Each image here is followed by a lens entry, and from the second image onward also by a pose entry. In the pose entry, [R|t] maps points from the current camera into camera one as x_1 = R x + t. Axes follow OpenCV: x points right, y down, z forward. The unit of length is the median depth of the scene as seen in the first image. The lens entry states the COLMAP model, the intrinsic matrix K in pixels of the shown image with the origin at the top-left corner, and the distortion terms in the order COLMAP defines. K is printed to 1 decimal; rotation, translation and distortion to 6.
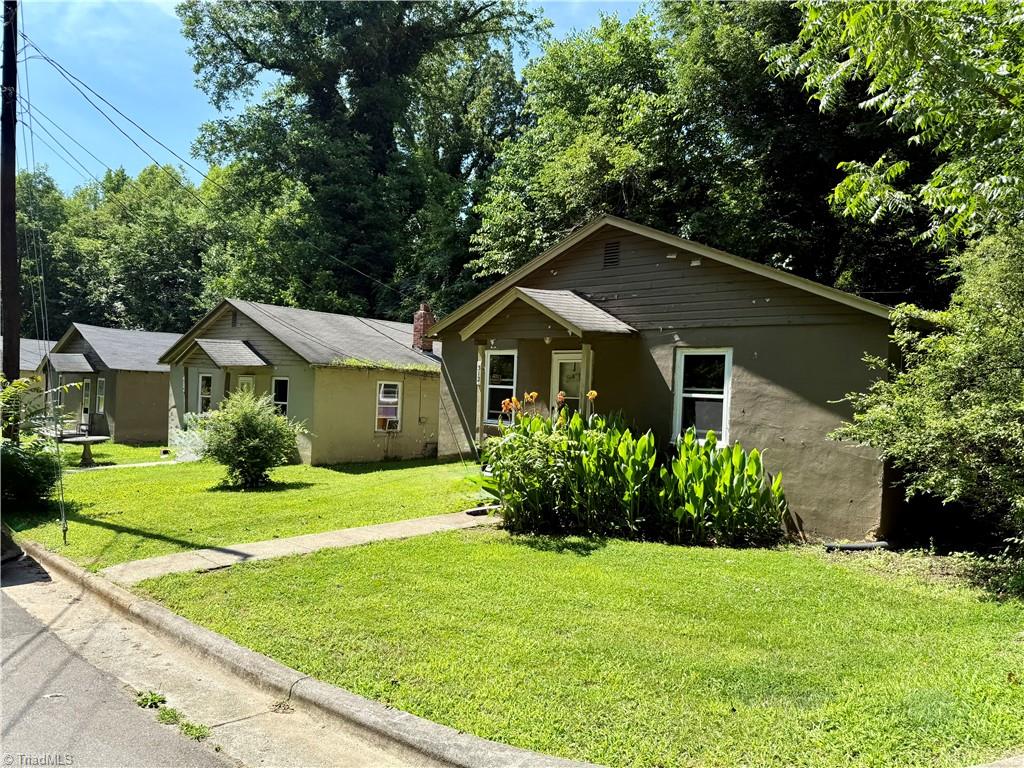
lens RADIAL K [[717.0, 0, 511.9], [0, 717.0, 385.5], [0, 0, 1]] dist [0.040817, -0.000696]
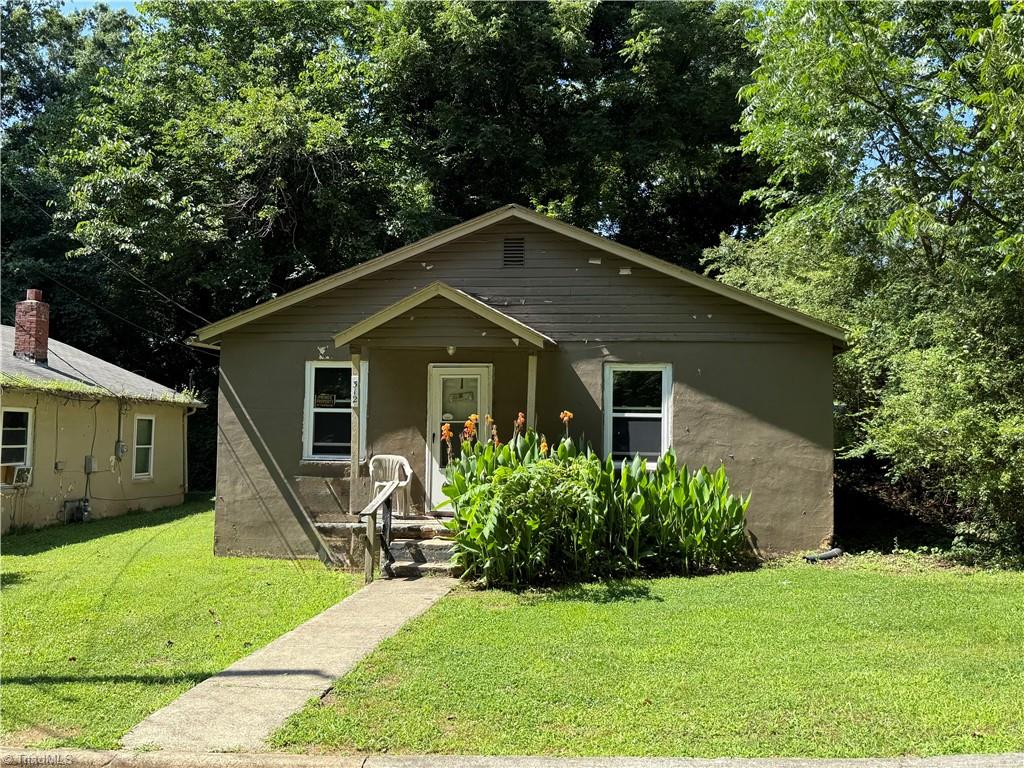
lens RADIAL K [[862.4, 0, 512.2], [0, 862.4, 379.4], [0, 0, 1]] dist [0.070251, -0.005078]
pose [[0.805411, 0.009447, 0.592641, -0.549161], [0.014117, 0.999284, -0.035114, 0.005457], [-0.592548, 0.036647, 0.804701, 0.212258]]
